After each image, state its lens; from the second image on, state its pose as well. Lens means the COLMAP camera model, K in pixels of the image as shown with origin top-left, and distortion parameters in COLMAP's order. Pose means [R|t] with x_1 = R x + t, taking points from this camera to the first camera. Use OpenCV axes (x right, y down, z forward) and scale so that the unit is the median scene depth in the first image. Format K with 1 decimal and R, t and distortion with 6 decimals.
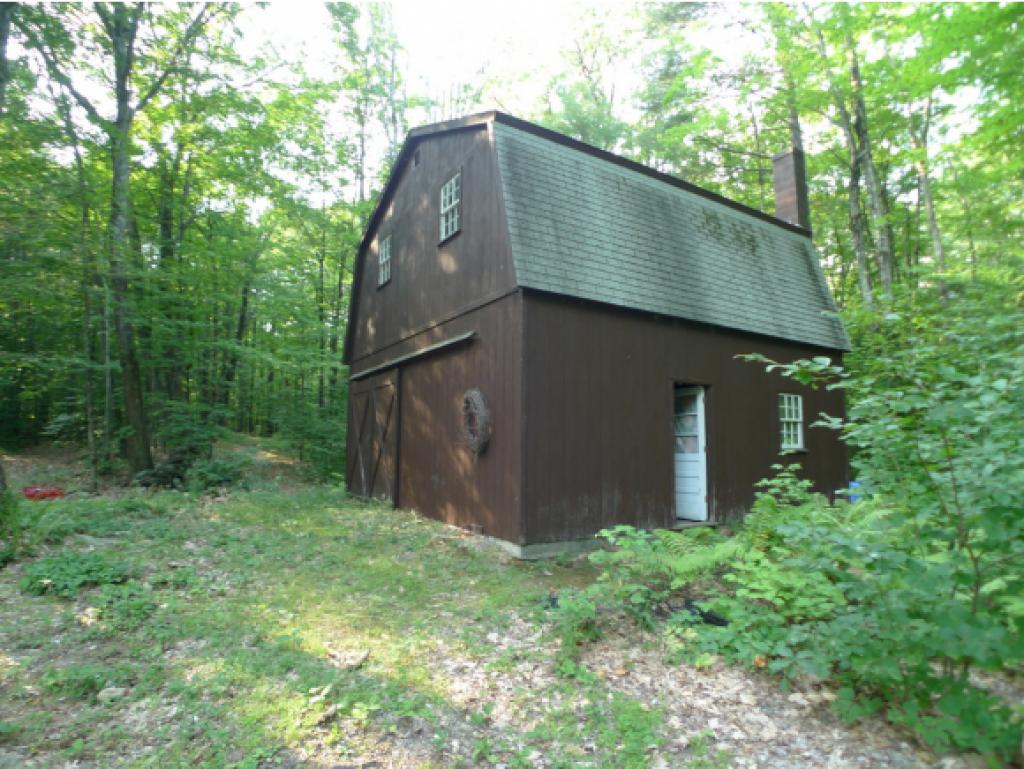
lens RADIAL K [[572.3, 0, 507.1], [0, 572.3, 382.6], [0, 0, 1]] dist [-0.089851, 0.018271]
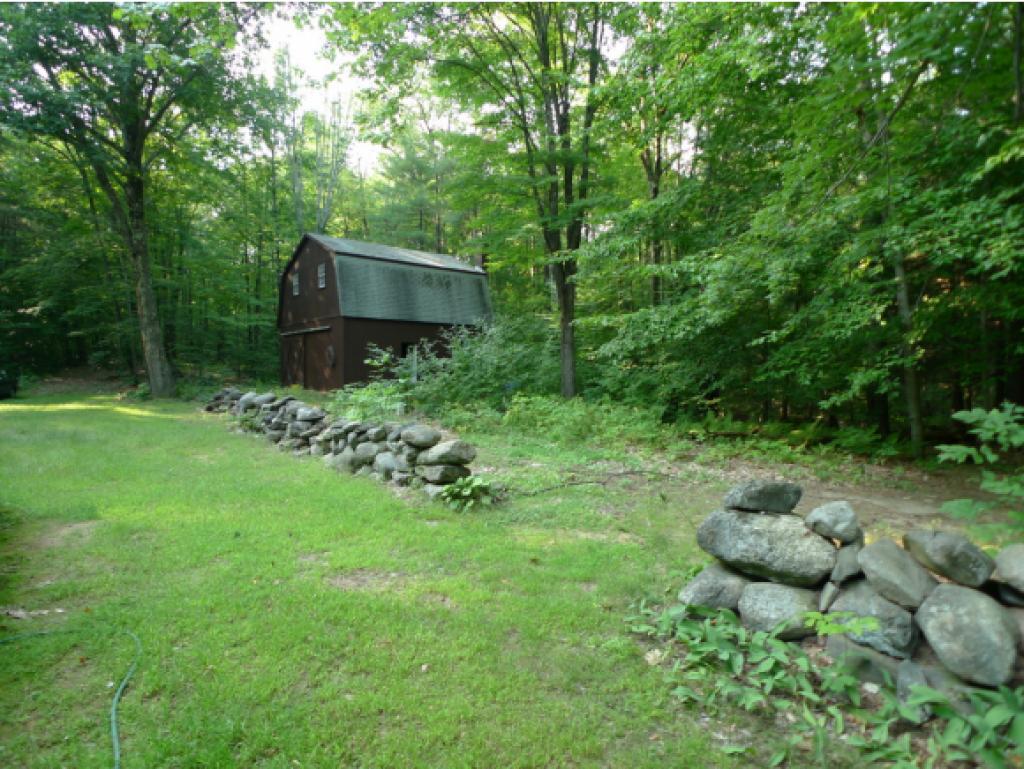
lens RADIAL K [[572.3, 0, 507.1], [0, 572.3, 382.6], [0, 0, 1]] dist [-0.089851, 0.018271]
pose [[0.987284, -0.015926, 0.158165, 0.362392], [-0.003831, 0.992296, 0.123831, -0.162828], [-0.158919, -0.122863, 0.979617, -1.969504]]
